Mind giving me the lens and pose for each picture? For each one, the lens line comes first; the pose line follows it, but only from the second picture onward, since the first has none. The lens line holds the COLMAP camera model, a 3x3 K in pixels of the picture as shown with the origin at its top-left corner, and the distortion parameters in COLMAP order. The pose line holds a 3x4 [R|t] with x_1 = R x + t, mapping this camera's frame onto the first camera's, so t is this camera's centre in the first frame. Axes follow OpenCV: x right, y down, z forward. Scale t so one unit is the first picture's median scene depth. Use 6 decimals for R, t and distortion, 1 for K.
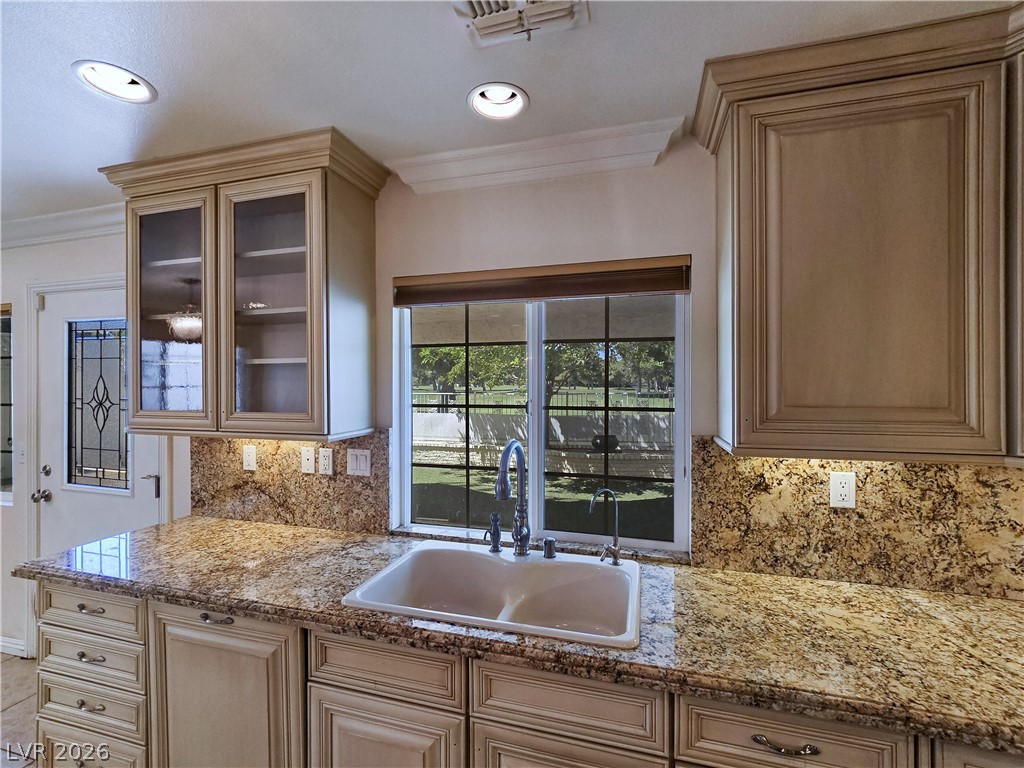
lens RADIAL K [[467.3, 0, 515.9], [0, 467.3, 385.8], [0, 0, 1]] dist [-0.003057, 0.000260]
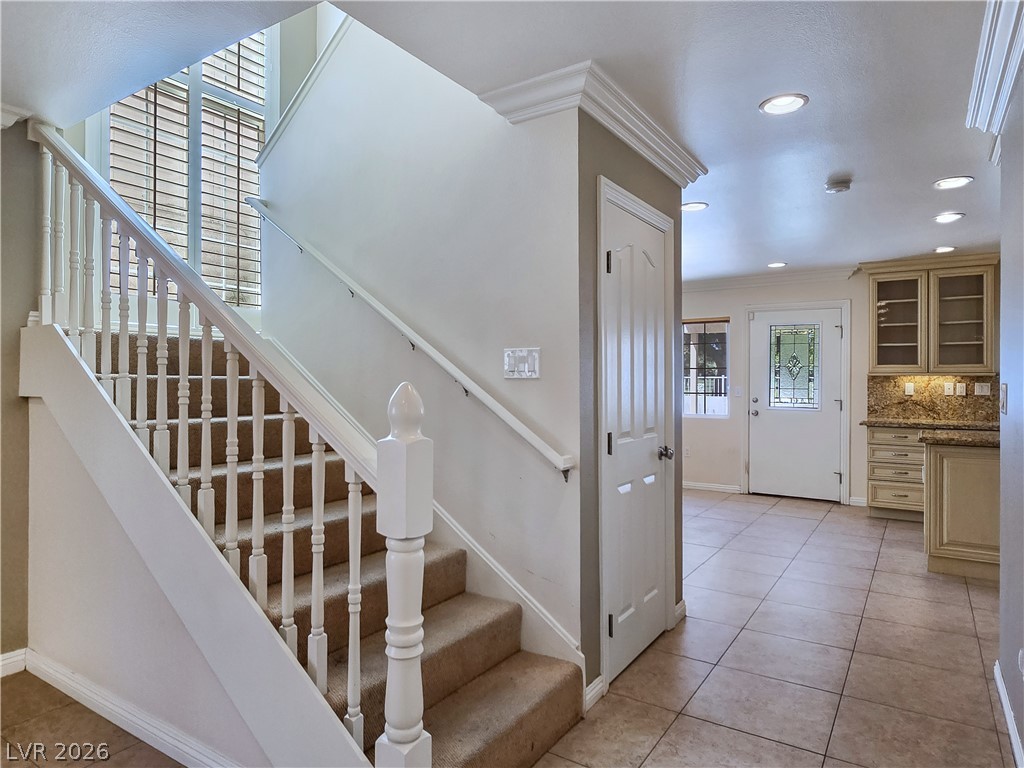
lens RADIAL K [[628.6, 0, 506.4], [0, 628.6, 381.3], [0, 0, 1]] dist [-0.003646, -0.003077]
pose [[0.957901, 0.002601, -0.287088, -1.906726], [-0.002548, 0.999997, 0.000557, 0.153974], [0.287088, 0.000198, 0.957904, -2.871322]]
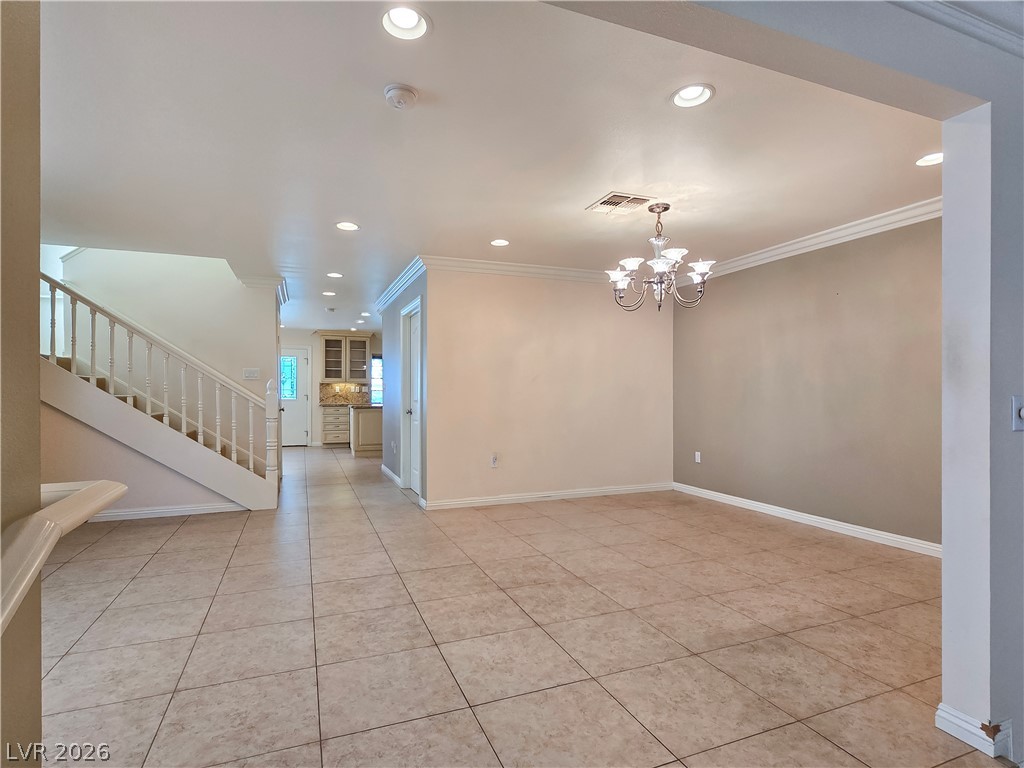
lens RADIAL K [[536.7, 0, 512.0], [0, 536.7, 384.0], [0, 0, 1]] dist [-0.001653, -0.000452]
pose [[0.781587, 0.006147, 0.623766, -3.206547], [0.004981, 0.999858, -0.016094, 0.246291], [-0.623777, 0.015686, 0.781445, -5.369877]]
